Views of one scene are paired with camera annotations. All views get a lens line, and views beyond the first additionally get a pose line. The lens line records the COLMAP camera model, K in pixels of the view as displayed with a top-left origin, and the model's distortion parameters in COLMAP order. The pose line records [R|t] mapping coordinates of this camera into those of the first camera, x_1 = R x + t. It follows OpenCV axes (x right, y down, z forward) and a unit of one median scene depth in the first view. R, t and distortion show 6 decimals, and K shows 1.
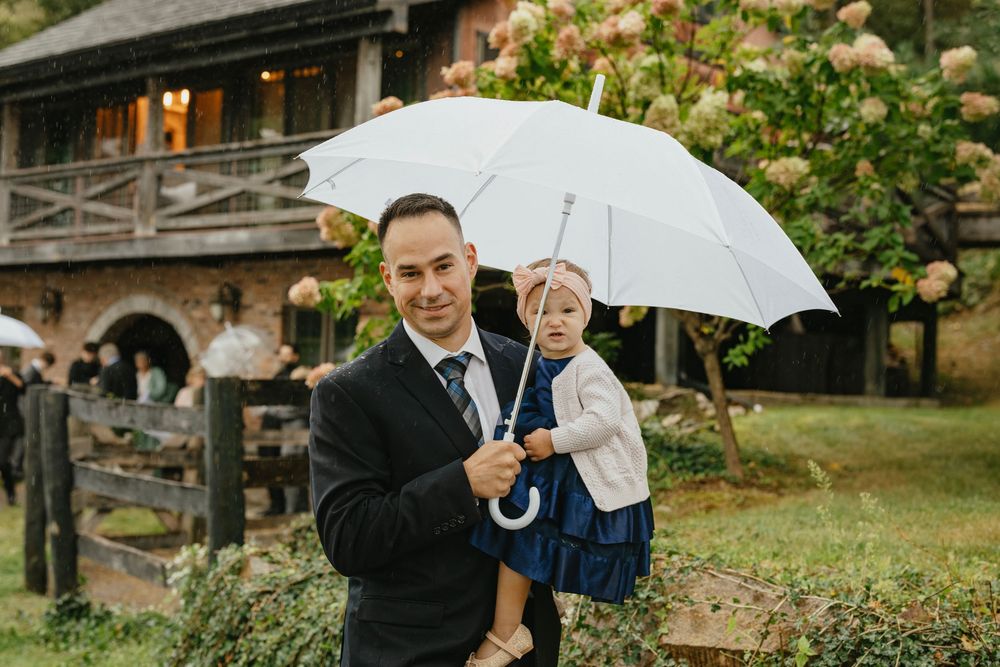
lens RADIAL K [[1427.8, 0, 500.0], [0, 1427.8, 333.5], [0, 0, 1]] dist [-0.011221, 0.009787]
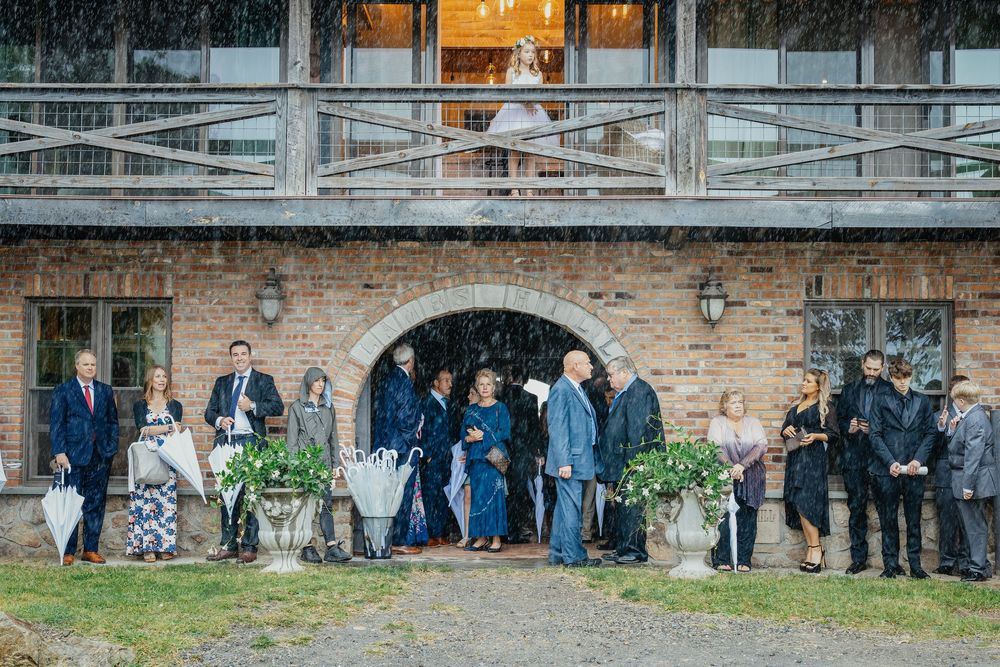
lens RADIAL K [[1427.8, 0, 500.0], [0, 1427.8, 333.5], [0, 0, 1]] dist [-0.011221, 0.009787]
pose [[0.776842, 0.006121, 0.629666, -3.238459], [0.001877, 0.999926, -0.012037, 0.023905], [-0.629693, 0.010533, 0.776773, 2.230262]]
